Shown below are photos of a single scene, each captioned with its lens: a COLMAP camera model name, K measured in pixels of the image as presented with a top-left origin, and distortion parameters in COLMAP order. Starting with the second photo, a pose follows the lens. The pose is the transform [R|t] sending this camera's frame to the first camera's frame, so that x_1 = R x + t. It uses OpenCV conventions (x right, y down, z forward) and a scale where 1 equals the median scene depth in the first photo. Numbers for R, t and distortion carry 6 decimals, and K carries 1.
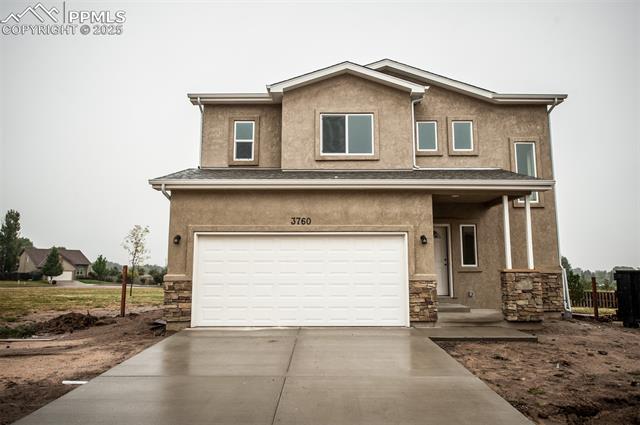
lens RADIAL K [[433.1, 0, 320.2], [0, 433.1, 205.8], [0, 0, 1]] dist [0.001595, 0.000275]
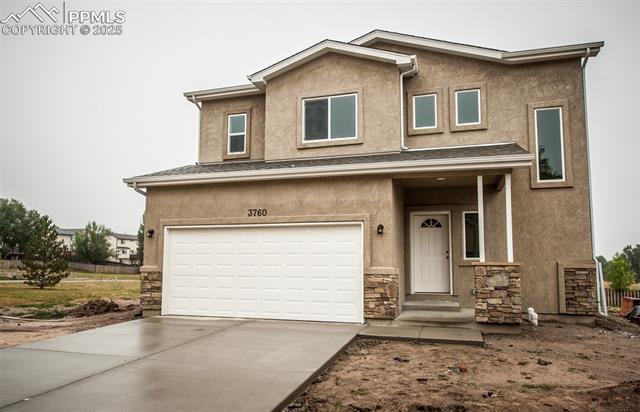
lens RADIAL K [[468.5, 0, 320.1], [0, 468.5, 212.1], [0, 0, 1]] dist [0.006828, -0.005020]
pose [[0.950583, -0.029233, -0.309092, 0.351590], [0.039401, 0.998867, 0.026704, 0.009089], [0.307961, -0.037563, 0.950657, 0.024803]]
